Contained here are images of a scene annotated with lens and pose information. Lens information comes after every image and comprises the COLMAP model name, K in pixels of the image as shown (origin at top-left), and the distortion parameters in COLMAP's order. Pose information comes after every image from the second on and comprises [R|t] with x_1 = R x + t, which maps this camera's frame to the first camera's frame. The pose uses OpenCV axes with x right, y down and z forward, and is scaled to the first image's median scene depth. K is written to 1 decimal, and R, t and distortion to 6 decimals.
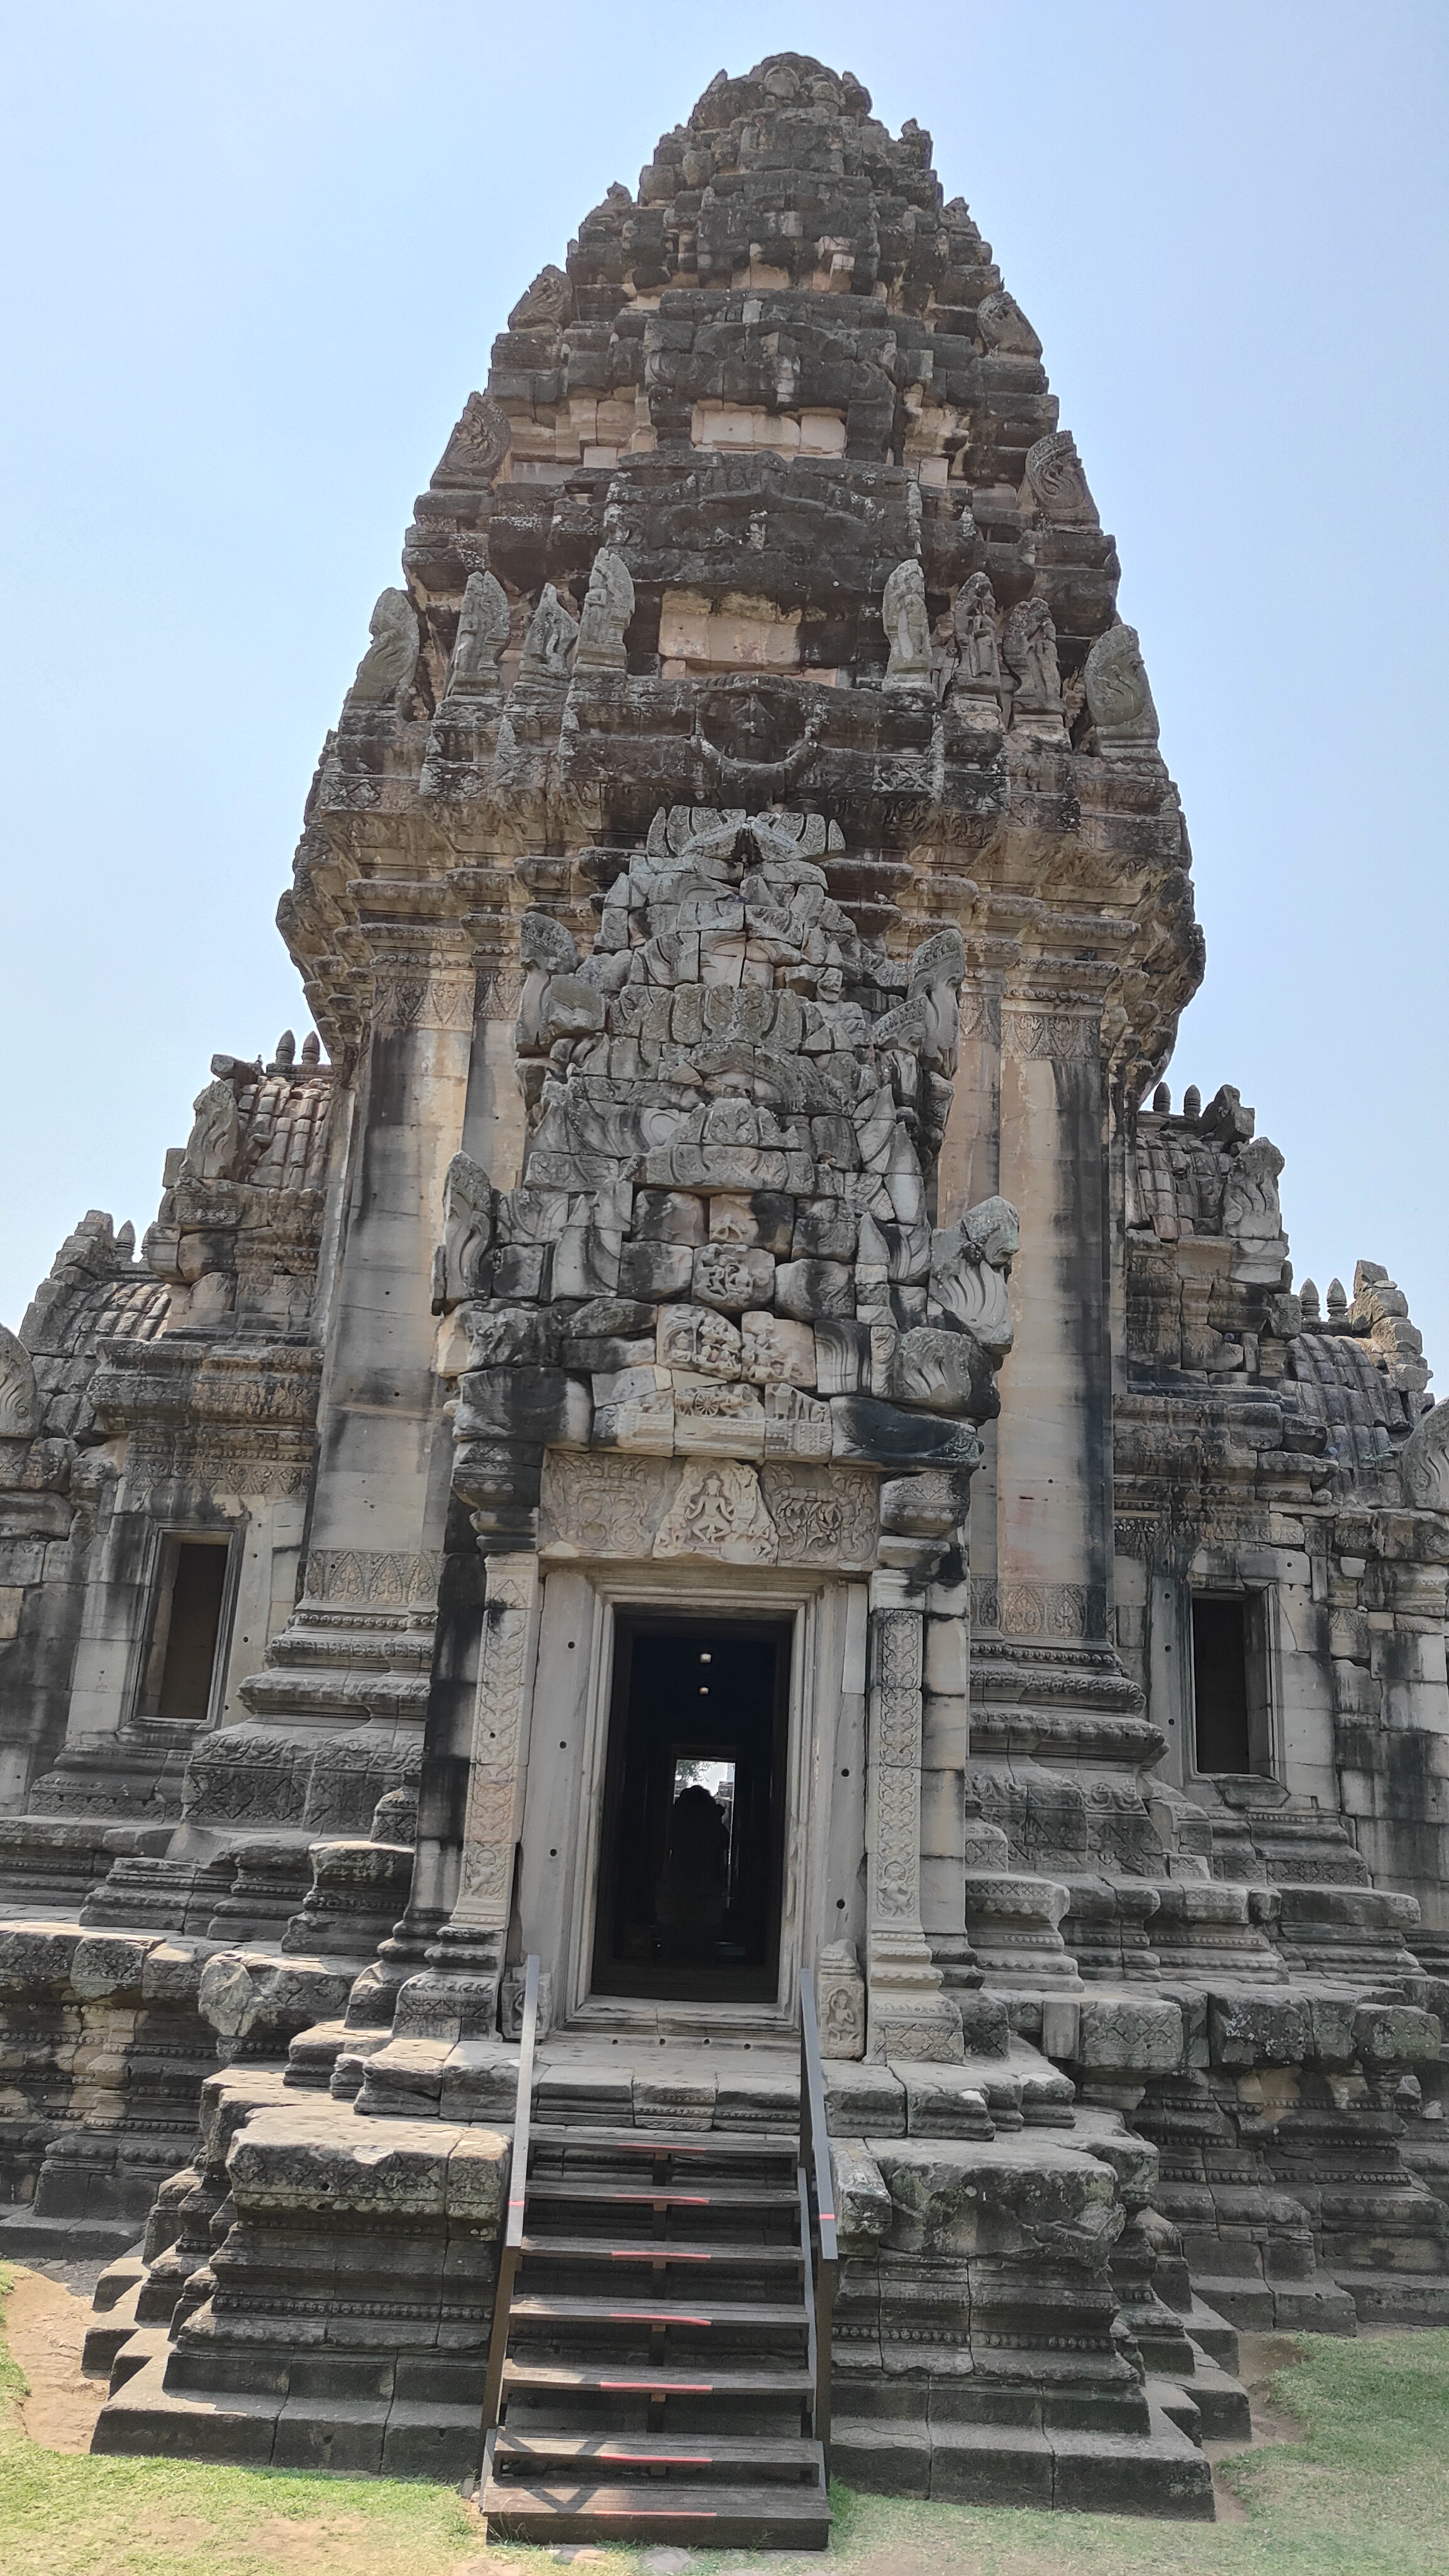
lens RADIAL K [[1814.8, 0, 724.5], [0, 1814.8, 1288.0], [0, 0, 1]] dist [-0.001146, -0.000383]
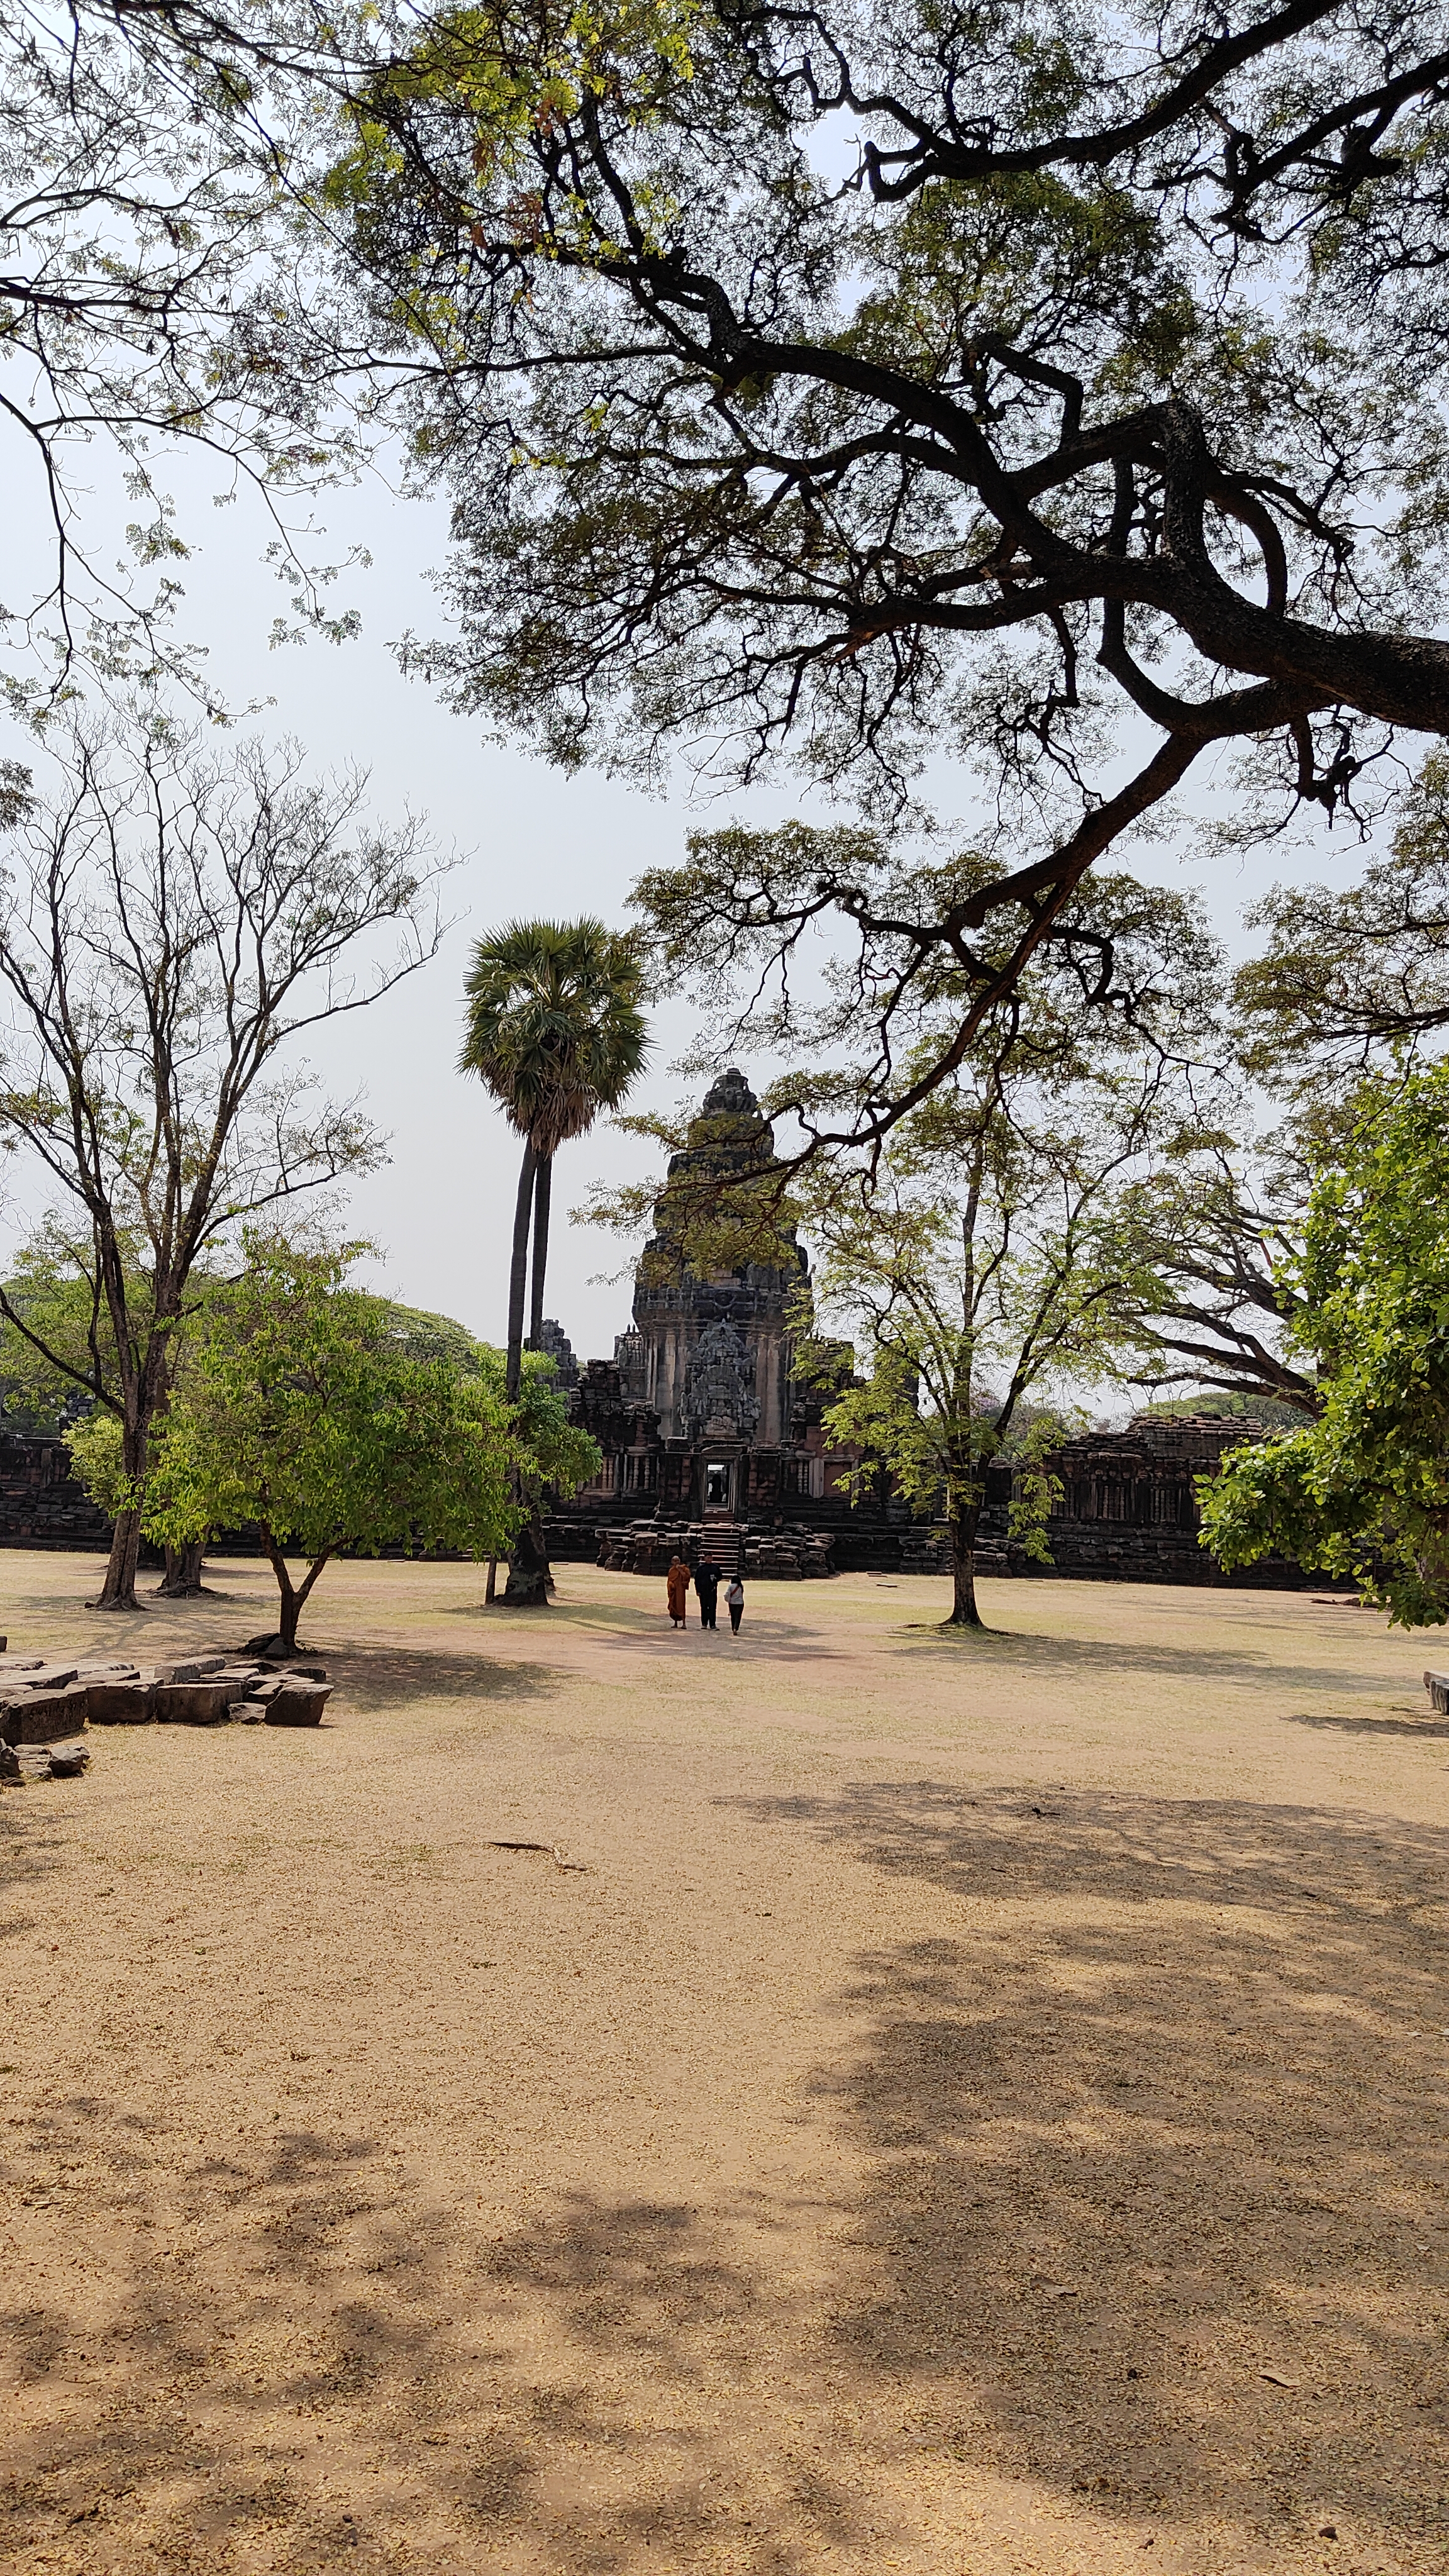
lens RADIAL K [[1744.3, 0, 729.3], [0, 1744.3, 1342.3], [0, 0, 1]] dist [0.000674, -0.000245]
pose [[0.999881, -0.007818, 0.013284, -0.041423], [0.004689, 0.975265, 0.220988, -1.387785], [-0.014683, -0.220899, 0.975186, -4.416177]]
